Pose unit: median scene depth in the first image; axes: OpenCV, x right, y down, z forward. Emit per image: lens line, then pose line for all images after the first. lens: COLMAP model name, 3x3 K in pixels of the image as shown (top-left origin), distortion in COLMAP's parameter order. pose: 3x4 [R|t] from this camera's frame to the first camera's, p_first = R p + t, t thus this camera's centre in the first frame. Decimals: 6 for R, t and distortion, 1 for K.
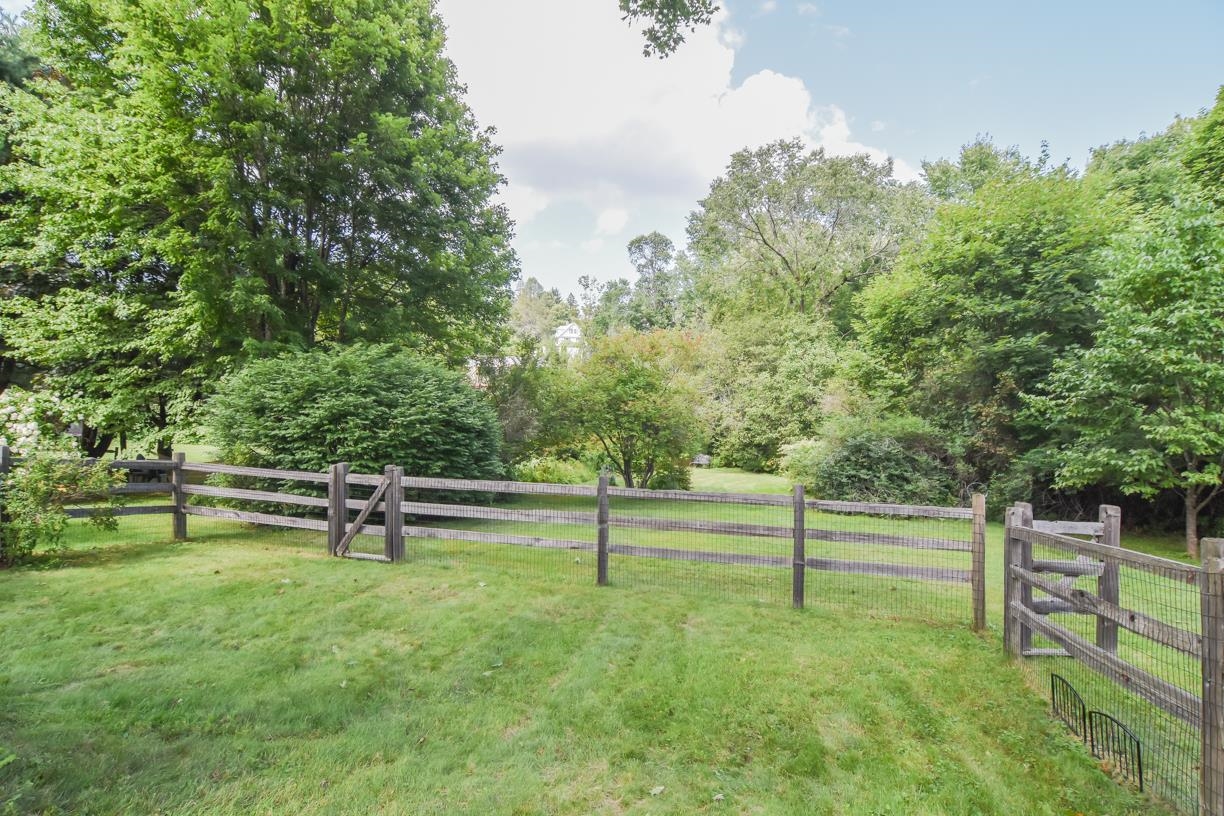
lens RADIAL K [[652.5, 0, 611.2], [0, 652.5, 409.4], [0, 0, 1]] dist [-0.010868, -0.007030]
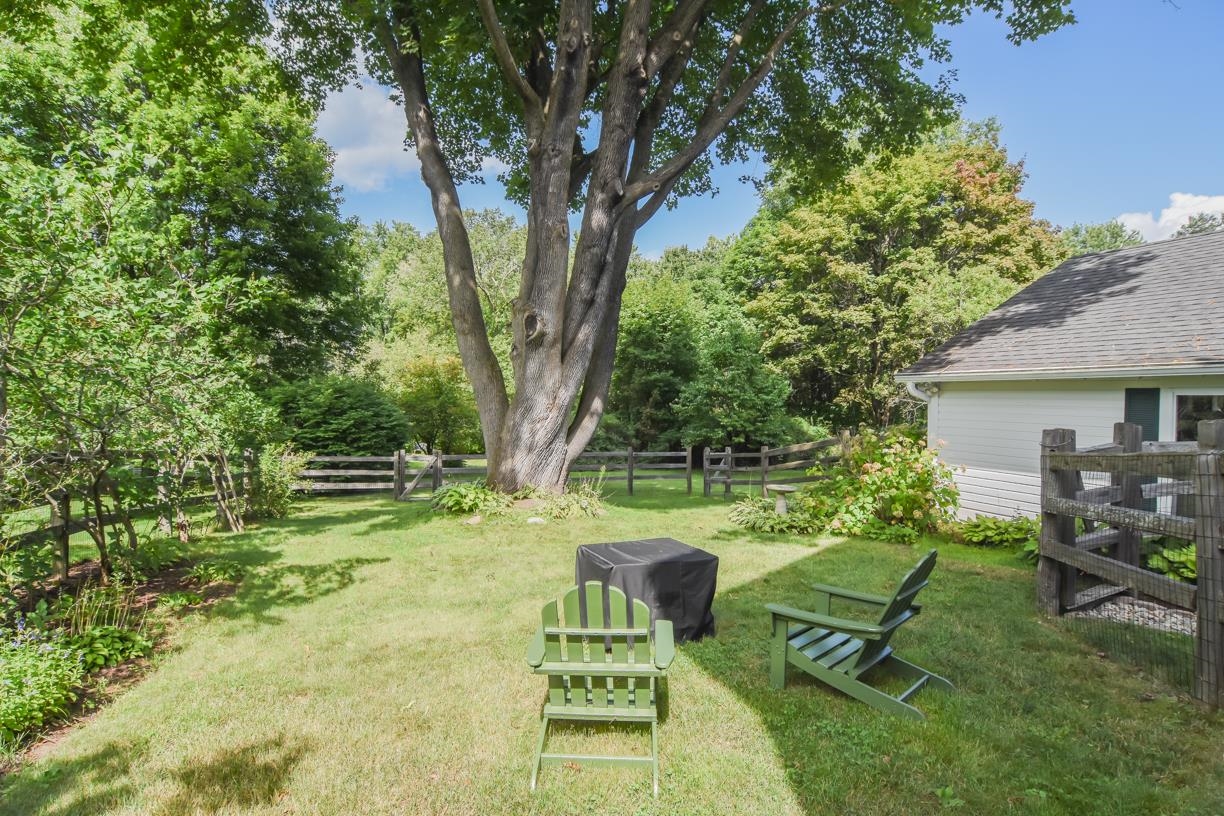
lens RADIAL K [[652.5, 0, 612.7], [0, 652.5, 407.5], [0, 0, 1]] dist [-0.010868, -0.007030]
pose [[0.821070, -0.012298, 0.570696, -0.827258], [0.003721, 0.999862, 0.016193, -0.054679], [-0.570816, -0.011172, 0.821002, -0.707923]]
